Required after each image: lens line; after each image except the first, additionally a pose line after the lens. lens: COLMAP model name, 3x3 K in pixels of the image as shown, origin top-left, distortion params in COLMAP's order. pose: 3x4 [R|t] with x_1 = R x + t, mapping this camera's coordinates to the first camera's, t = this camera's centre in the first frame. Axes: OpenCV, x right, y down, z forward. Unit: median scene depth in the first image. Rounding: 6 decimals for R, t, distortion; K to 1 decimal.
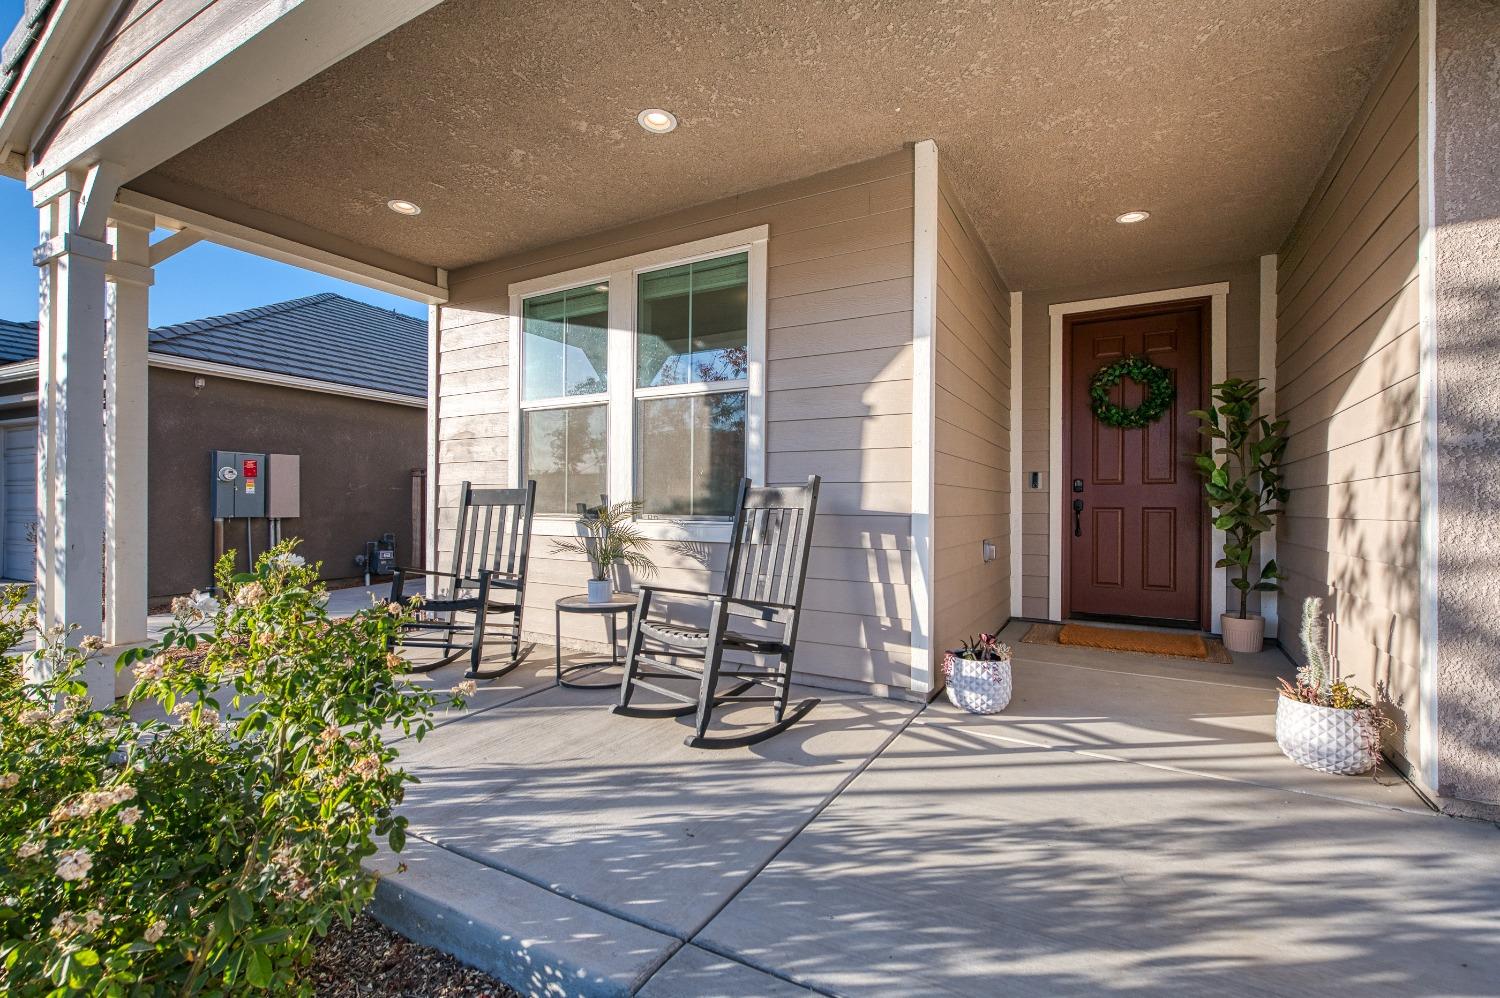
lens RADIAL K [[731.2, 0, 723.0], [0, 731.2, 496.2], [0, 0, 1]] dist [-0.001343, -0.000259]
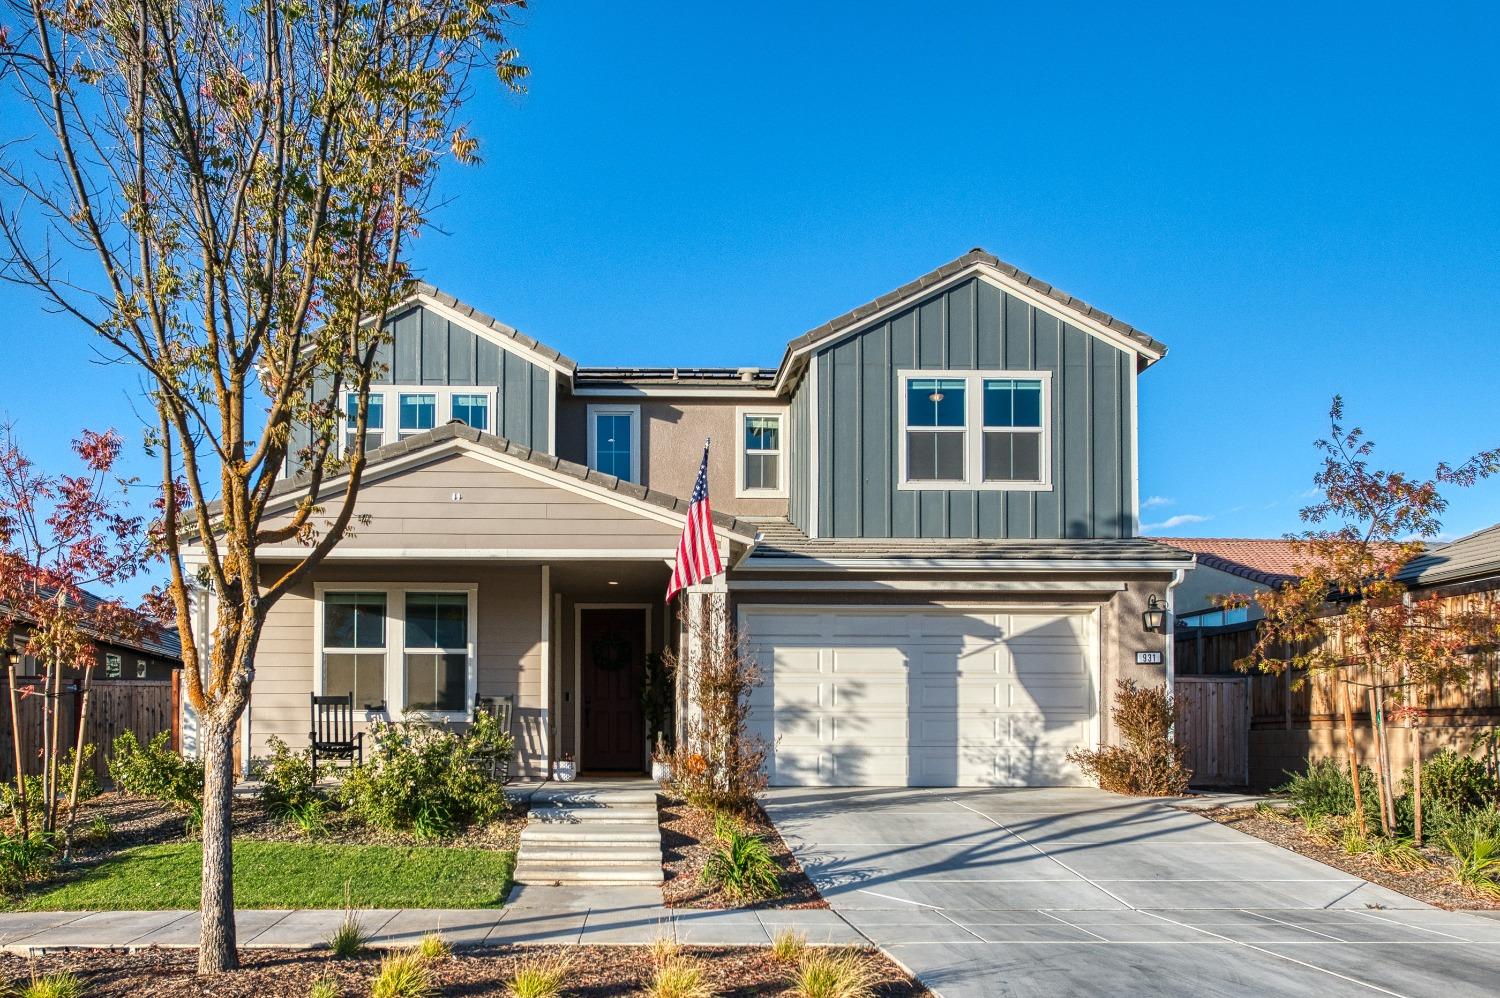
lens RADIAL K [[1639.7, 0, 748.1], [0, 1639.7, 575.3], [0, 0, 1]] dist [0.008087, 0.021152]
pose [[0.819573, 0.058500, 0.569980, -2.412574], [-0.003566, 0.995276, -0.097023, 0.111532], [-0.572963, 0.077485, 0.815910, -4.082494]]
